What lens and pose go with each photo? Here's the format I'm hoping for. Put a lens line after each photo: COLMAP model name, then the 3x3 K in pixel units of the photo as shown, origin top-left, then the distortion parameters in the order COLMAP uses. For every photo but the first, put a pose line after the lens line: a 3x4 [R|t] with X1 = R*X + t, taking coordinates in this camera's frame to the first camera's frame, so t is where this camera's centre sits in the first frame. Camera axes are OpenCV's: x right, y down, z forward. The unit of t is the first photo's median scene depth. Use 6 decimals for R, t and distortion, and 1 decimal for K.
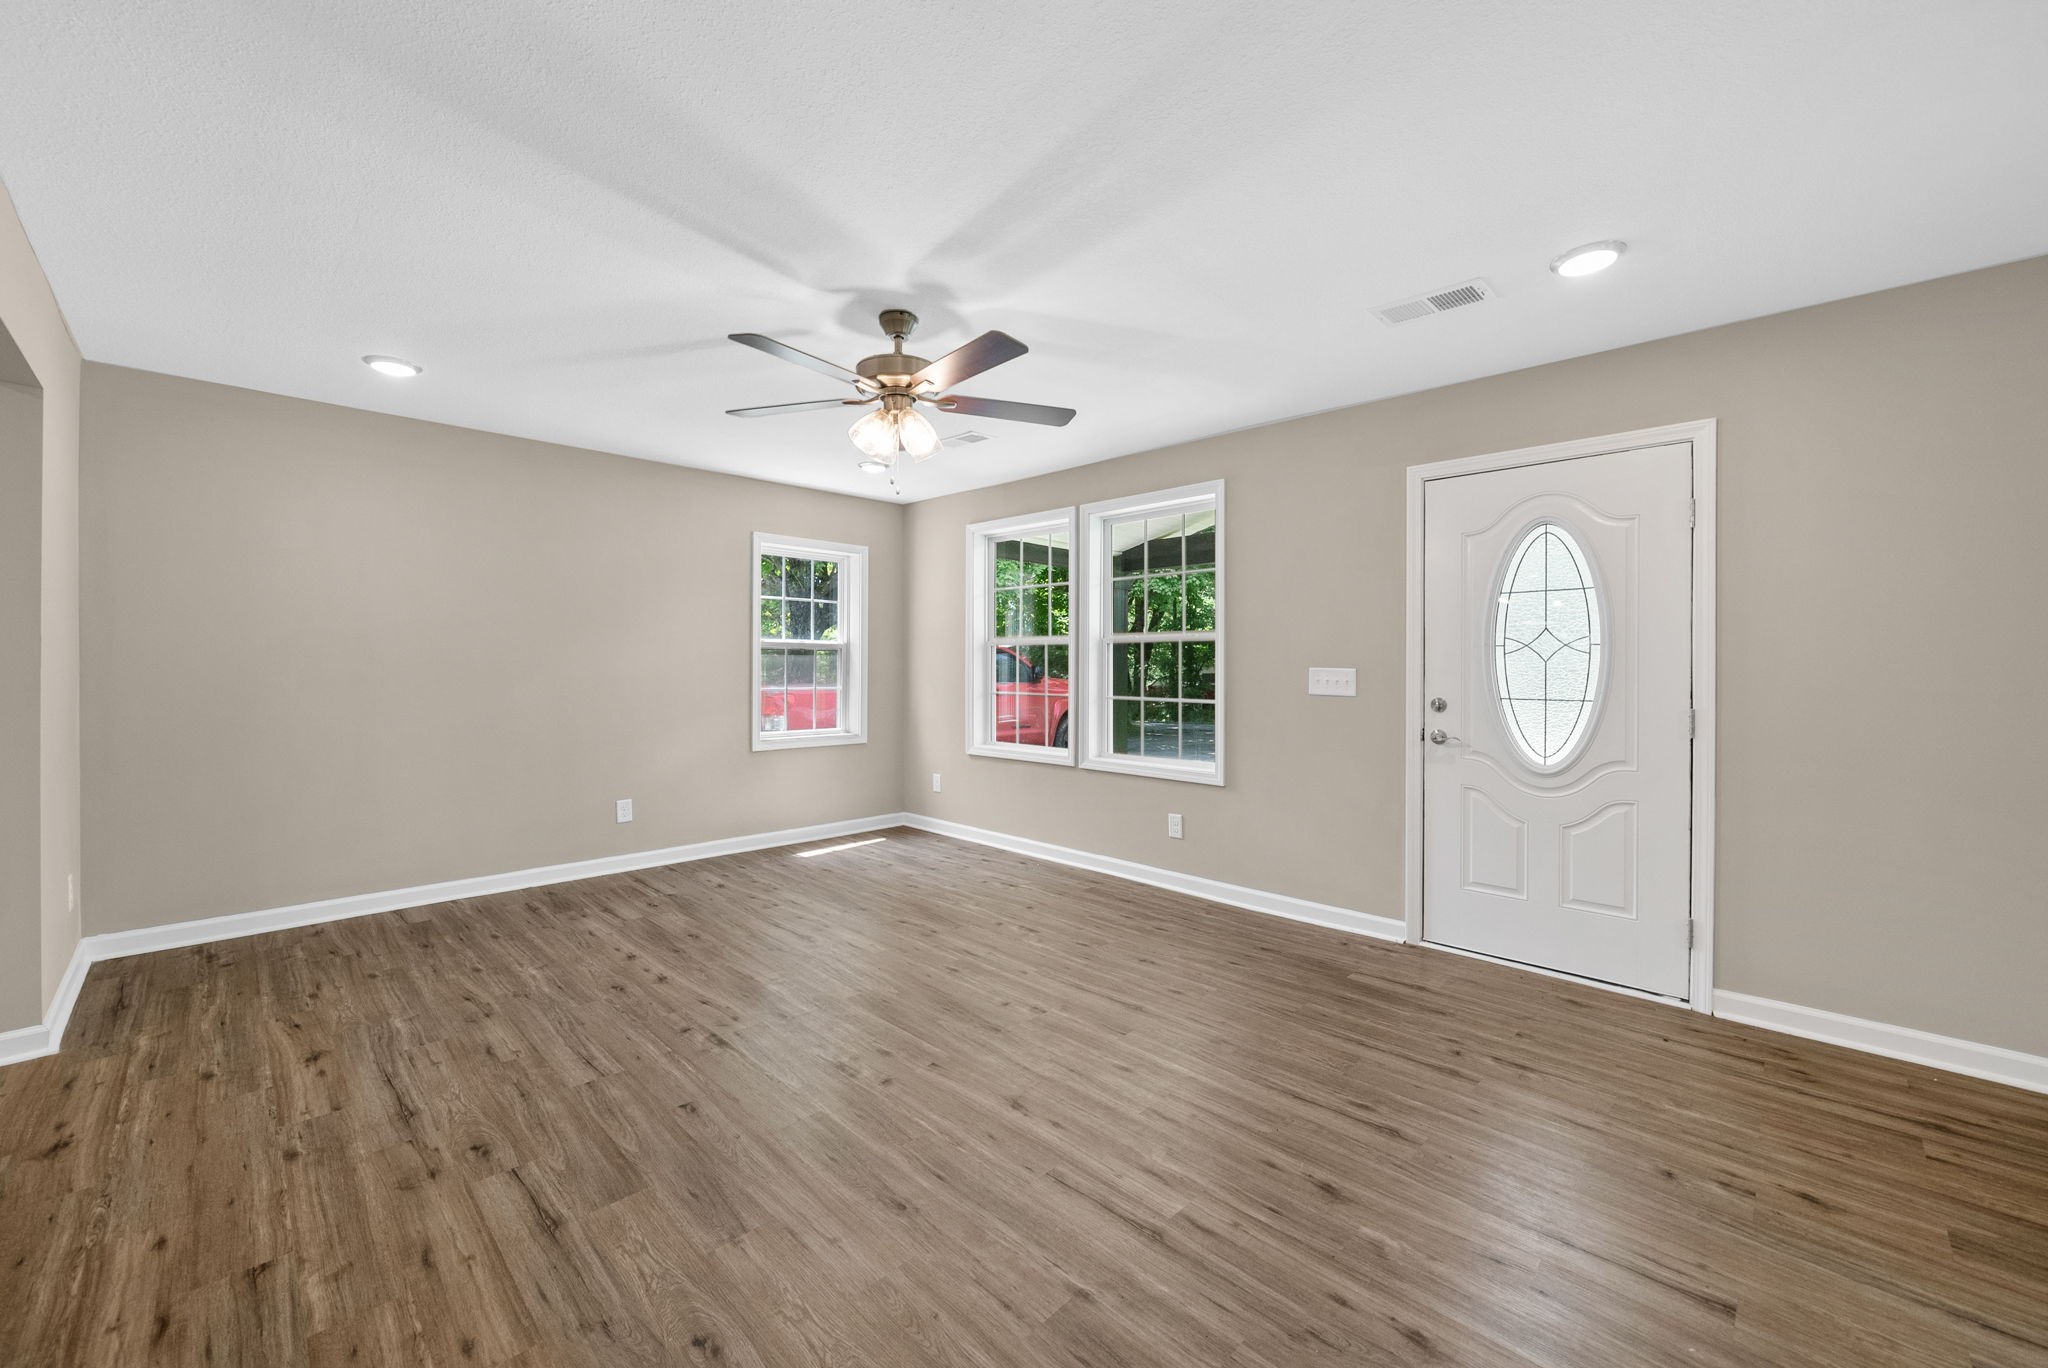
lens RADIAL K [[811.2, 0, 1021.8], [0, 811.2, 690.6], [0, 0, 1]] dist [-0.002836, 0.000219]
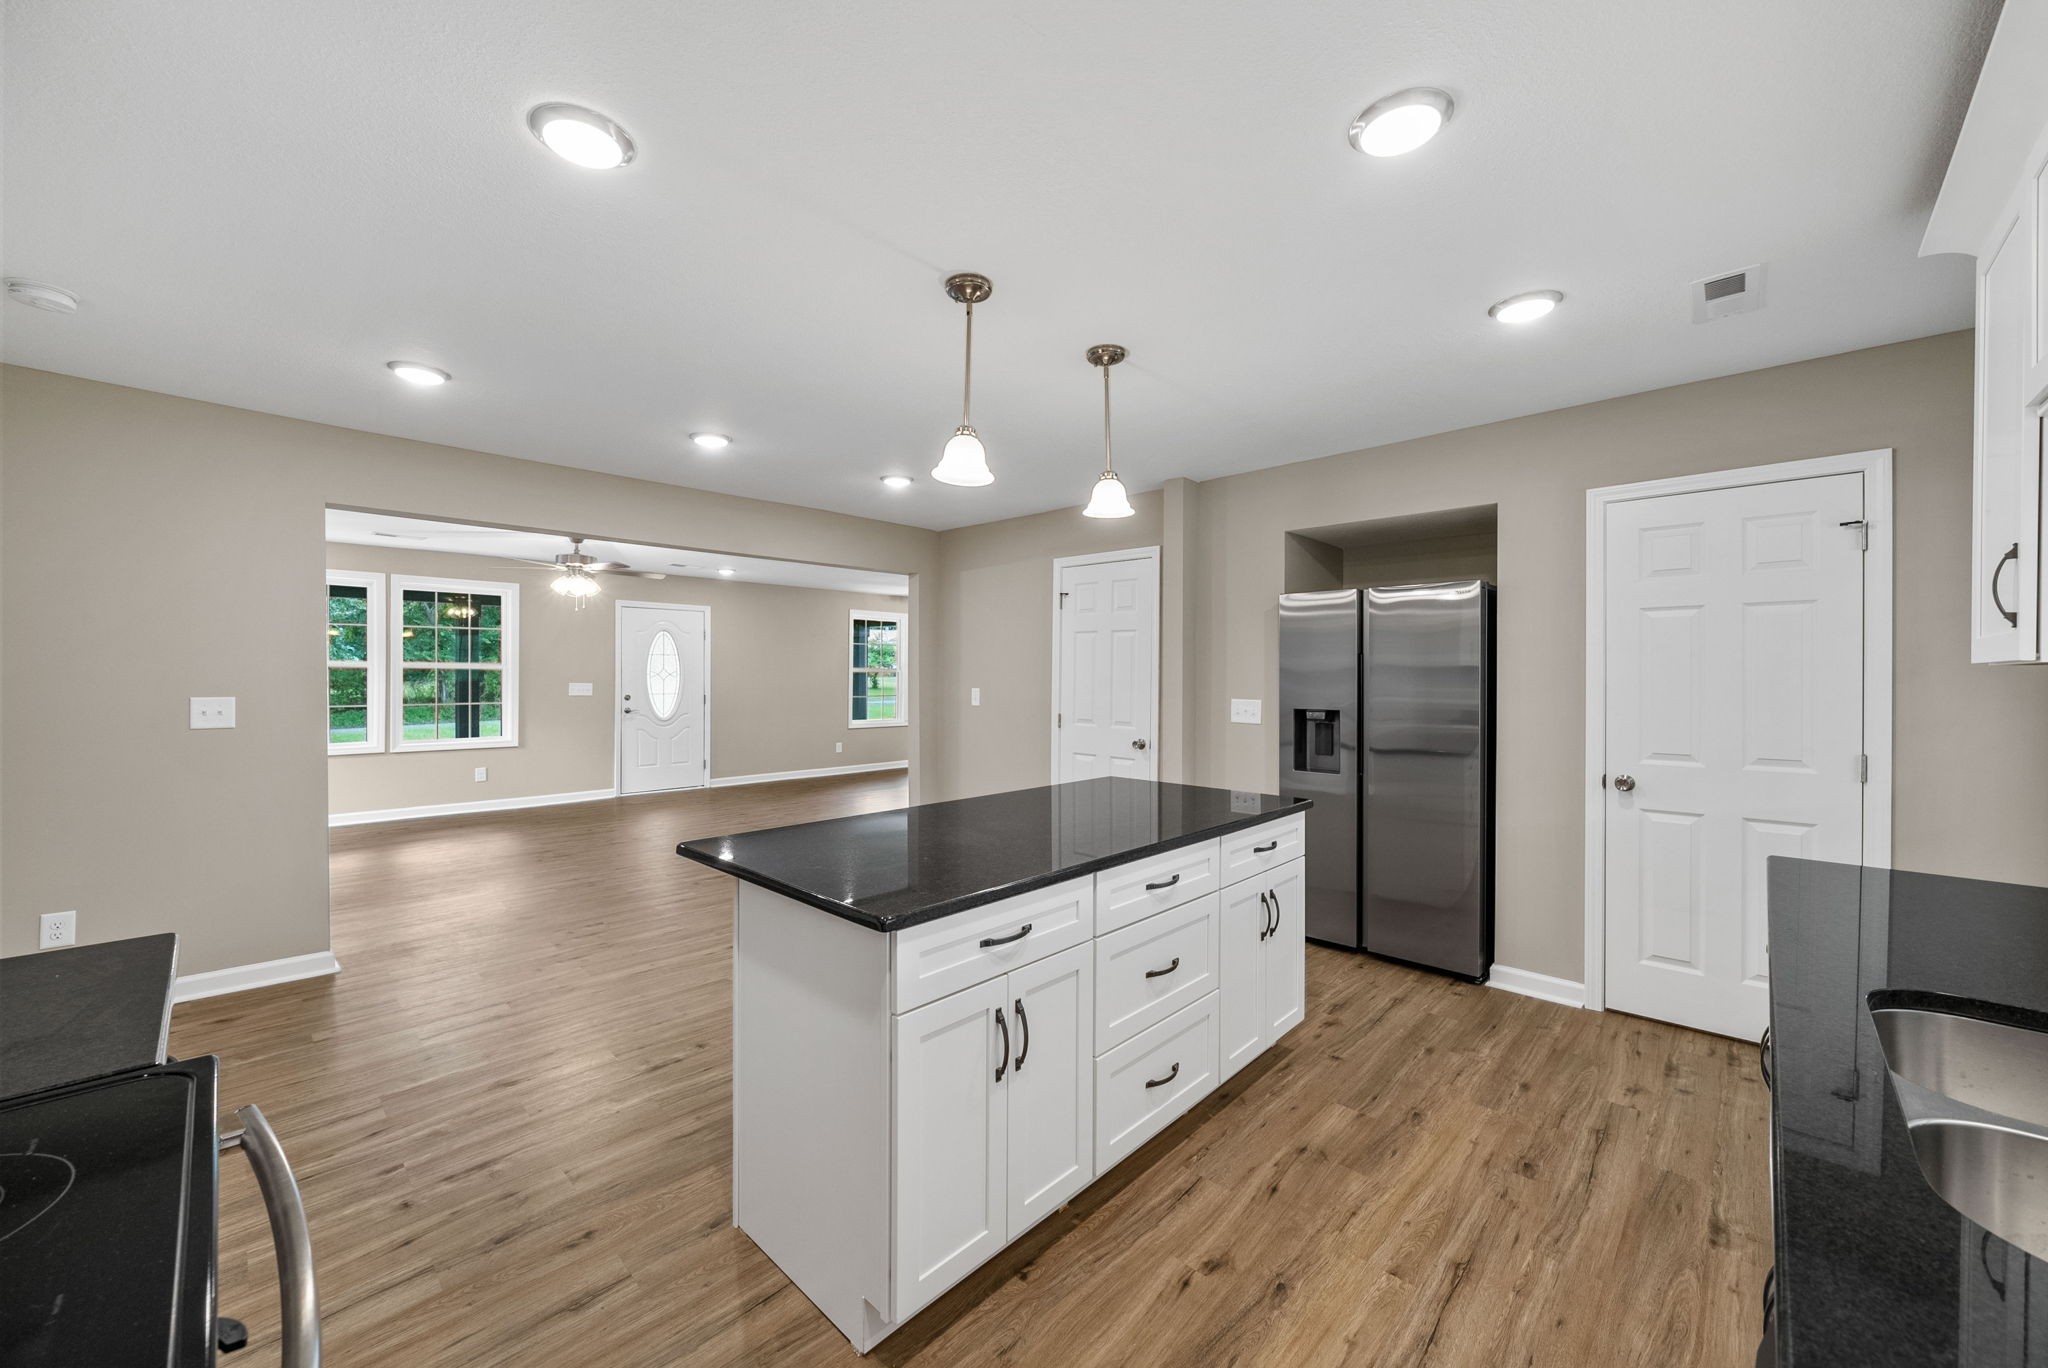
lens RADIAL K [[774.5, 0, 1012.5], [0, 774.5, 662.8], [0, 0, 1]] dist [0.013836, -0.000370]
pose [[-0.014403, 0.012622, 0.999817, -2.202625], [0.021718, 0.999688, -0.012308, -0.039593], [-0.999660, 0.021537, -0.014673, -0.187045]]
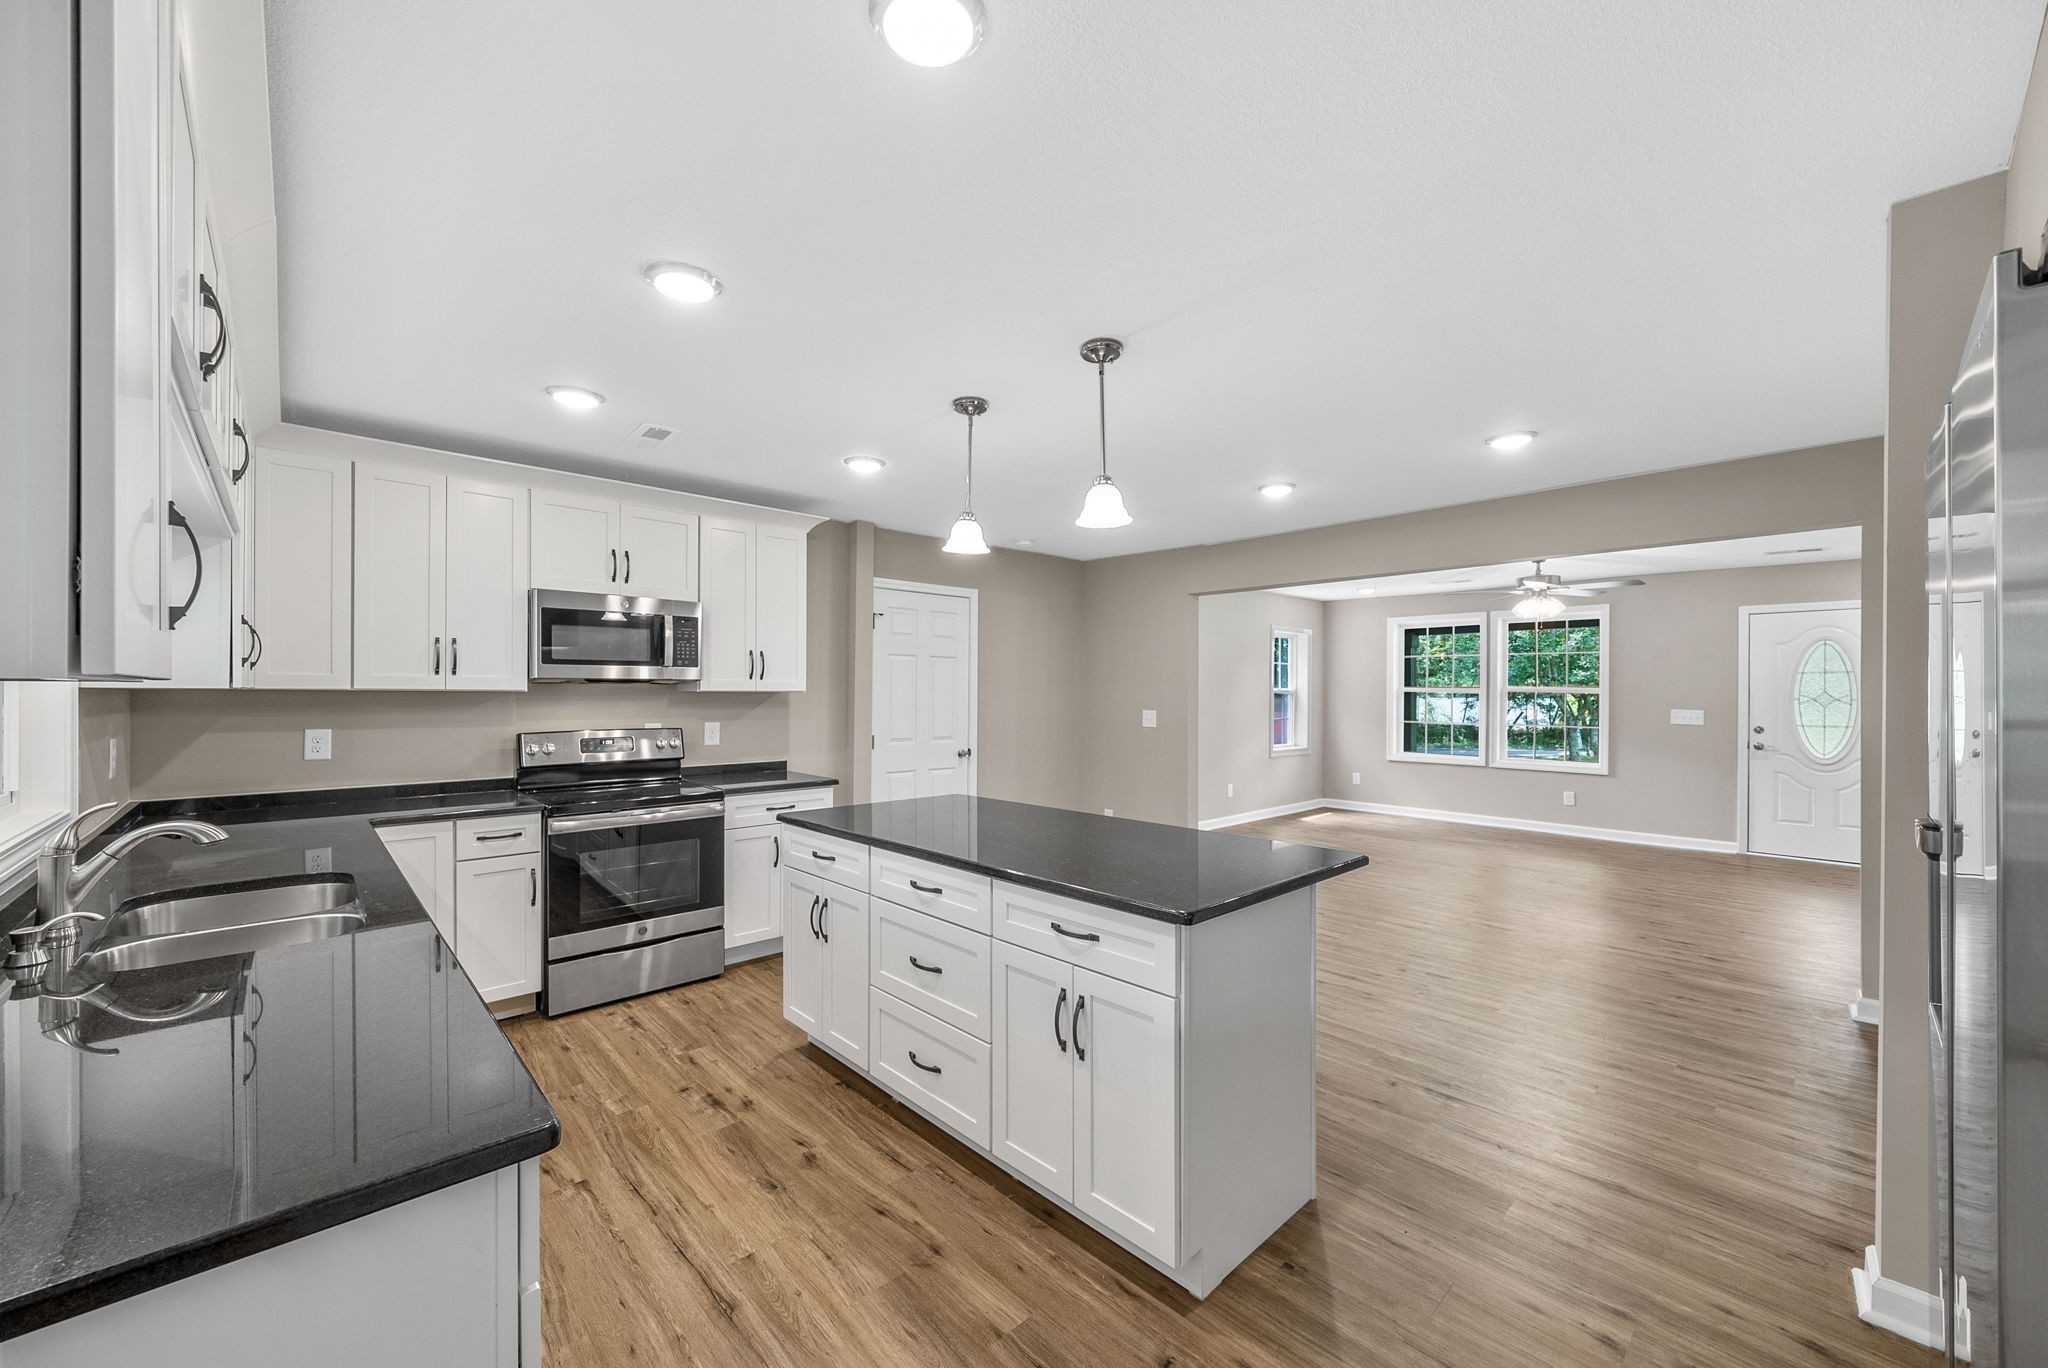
lens RADIAL K [[787.7, 0, 1023.0], [0, 787.7, 702.5], [0, 0, 1]] dist [0.000363, 0.000197]
pose [[0.999367, 0.000048, -0.035580, -1.367032], [-0.000761, 0.999799, -0.020026, -0.009534], [0.035572, 0.020040, 0.999166, -1.105076]]
